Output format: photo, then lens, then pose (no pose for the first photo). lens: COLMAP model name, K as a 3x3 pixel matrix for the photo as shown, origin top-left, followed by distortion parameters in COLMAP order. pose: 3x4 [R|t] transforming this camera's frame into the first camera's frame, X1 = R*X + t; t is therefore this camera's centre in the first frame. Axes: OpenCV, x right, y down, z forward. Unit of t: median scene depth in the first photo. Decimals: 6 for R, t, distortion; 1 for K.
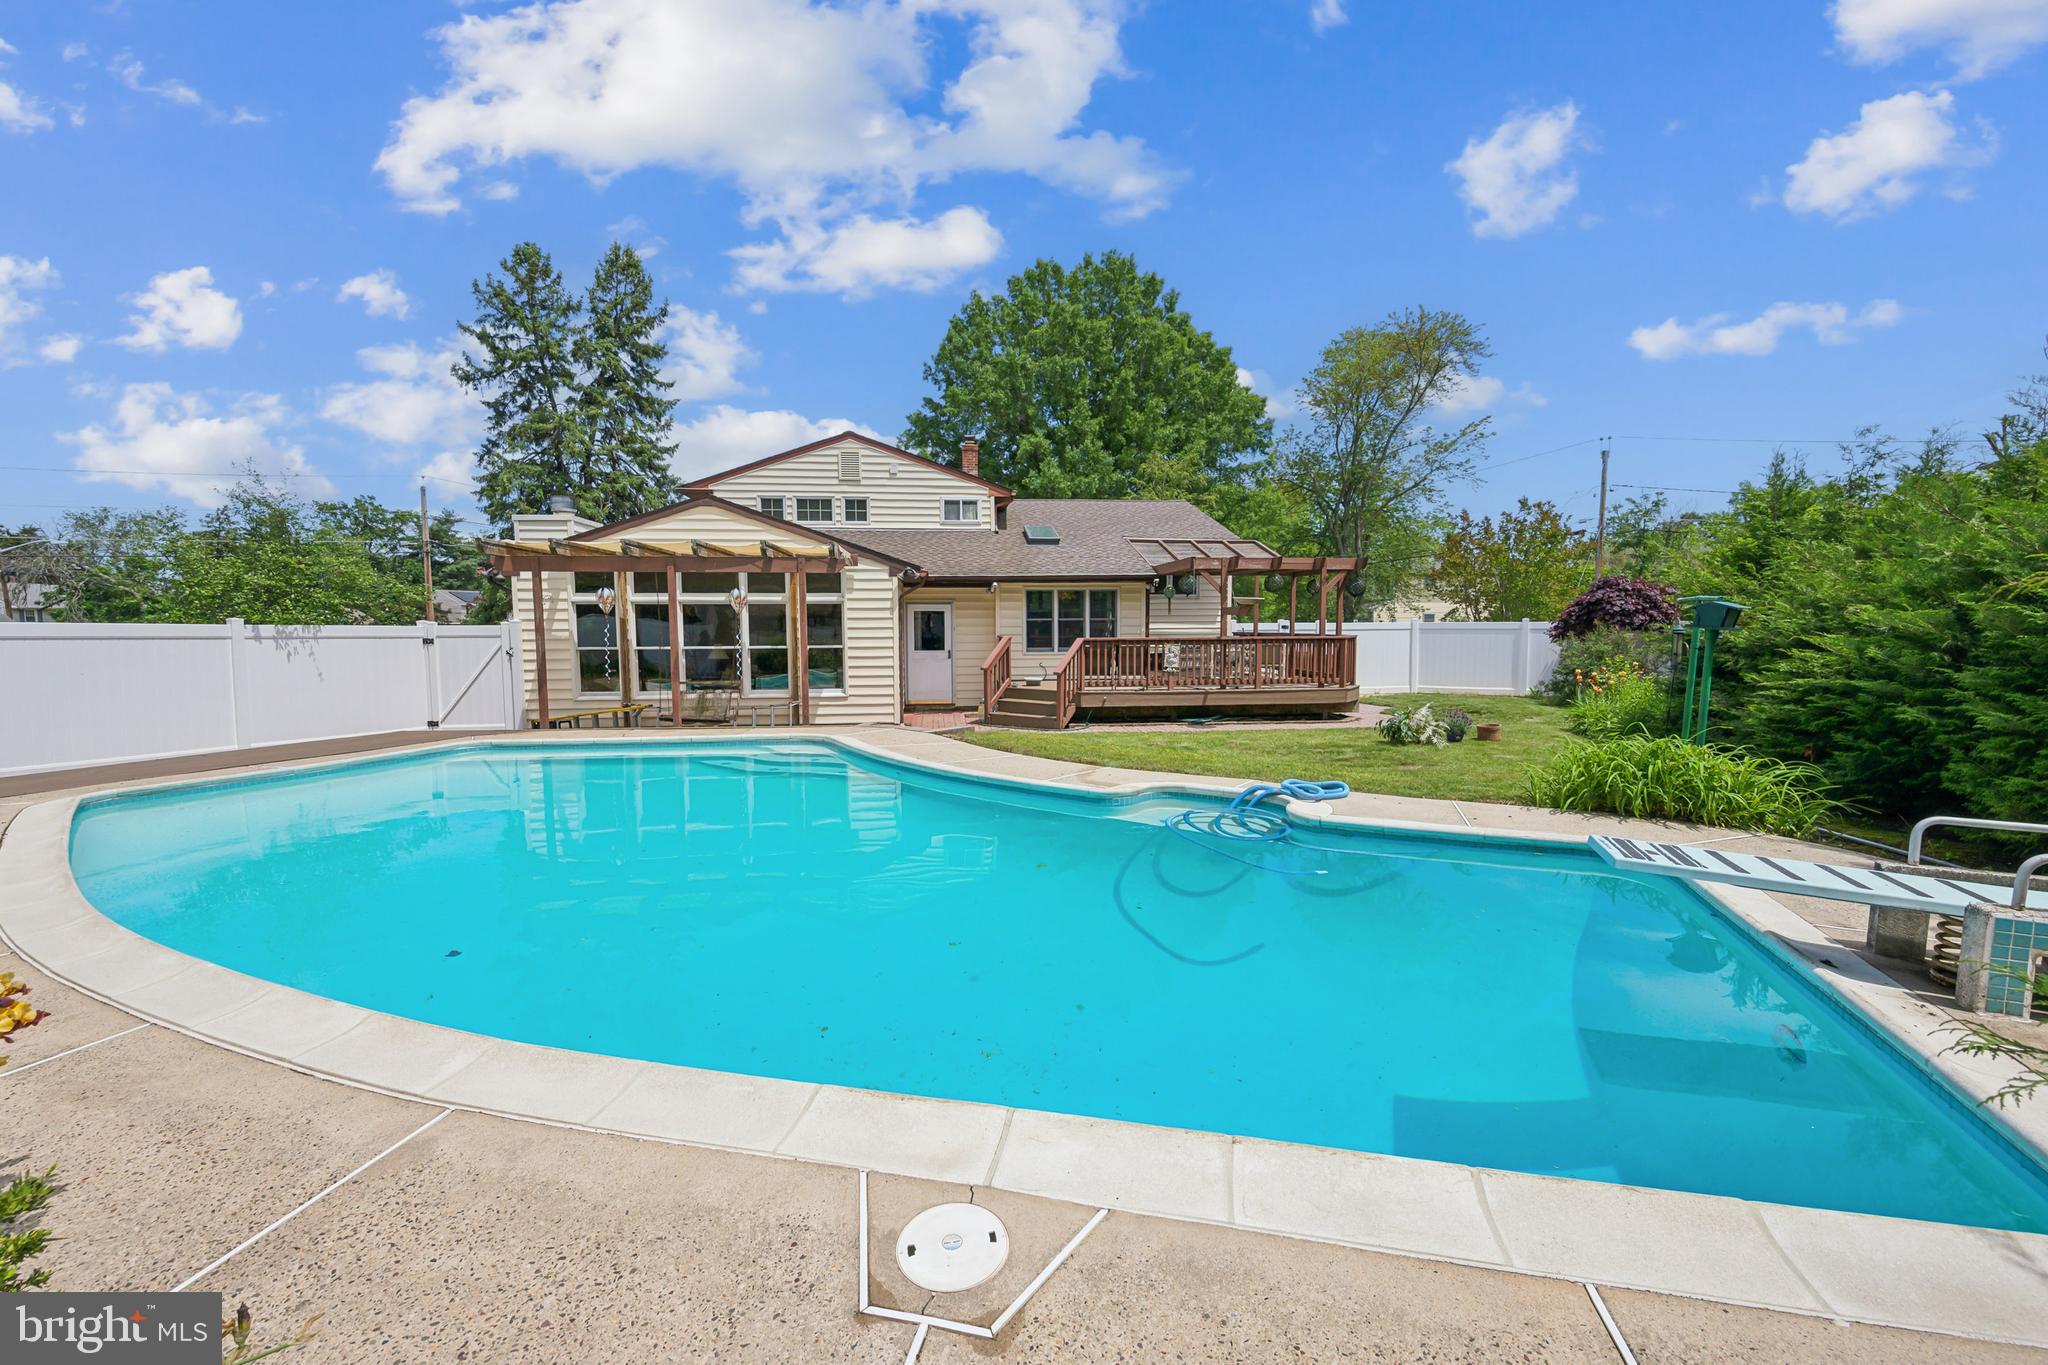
lens RADIAL K [[826.1, 0, 1025.0], [0, 826.1, 677.0], [0, 0, 1]] dist [0.004314, 0.000484]
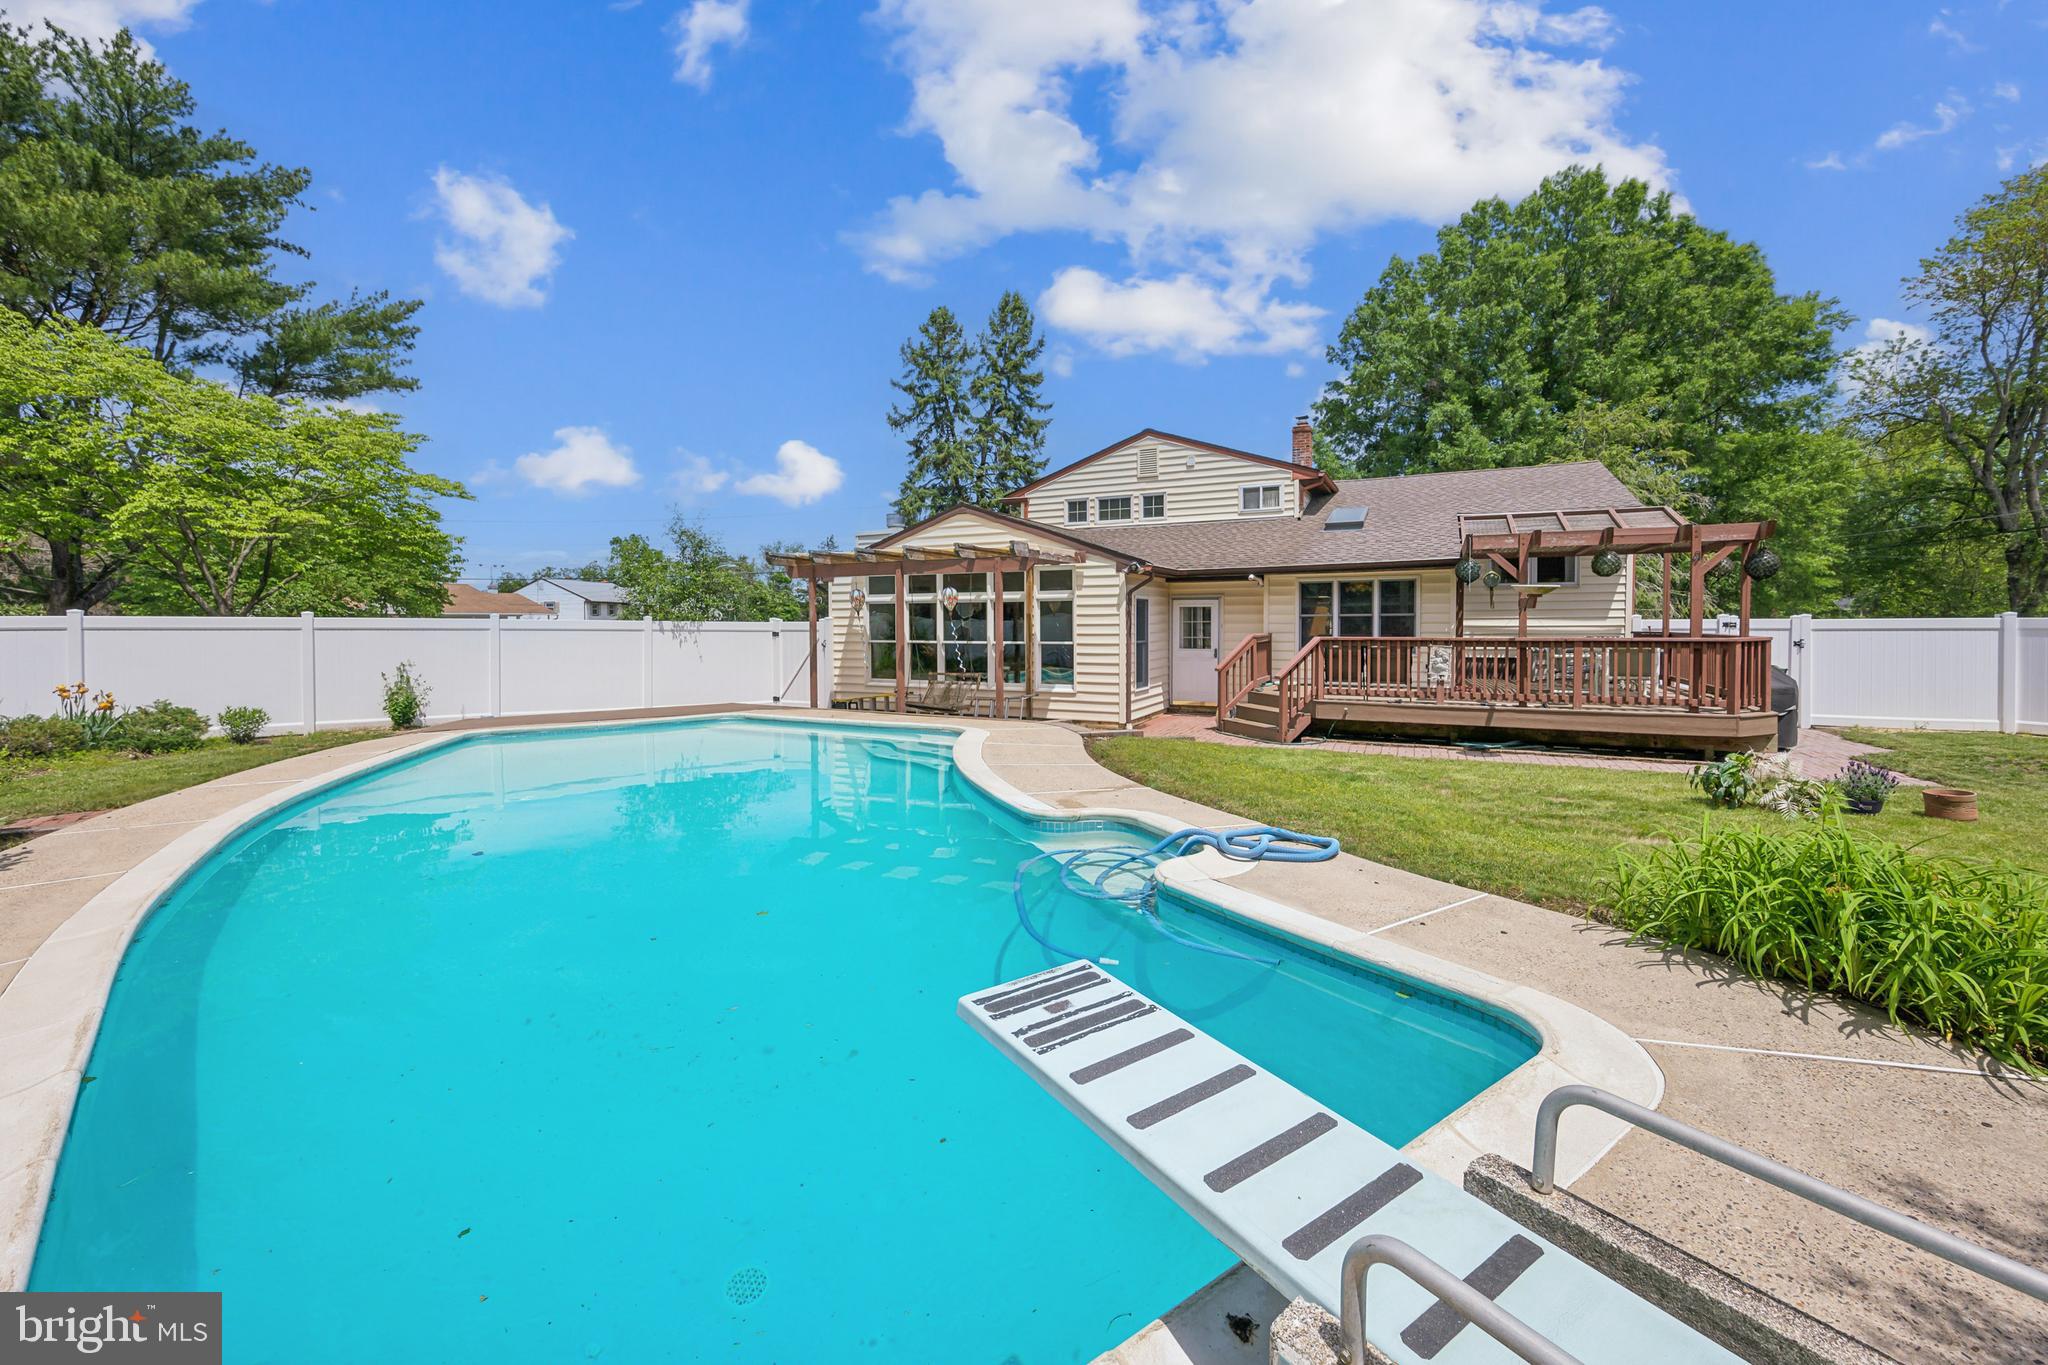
lens RADIAL K [[826.1, 0, 1053.2], [0, 826.1, 634.7], [0, 0, 1]] dist [0.004314, 0.000484]
pose [[0.844559, 0.009045, -0.535387, 0.251233], [-0.033586, 0.998783, -0.036108, -0.008266], [0.534409, 0.048477, 0.843835, 0.114801]]
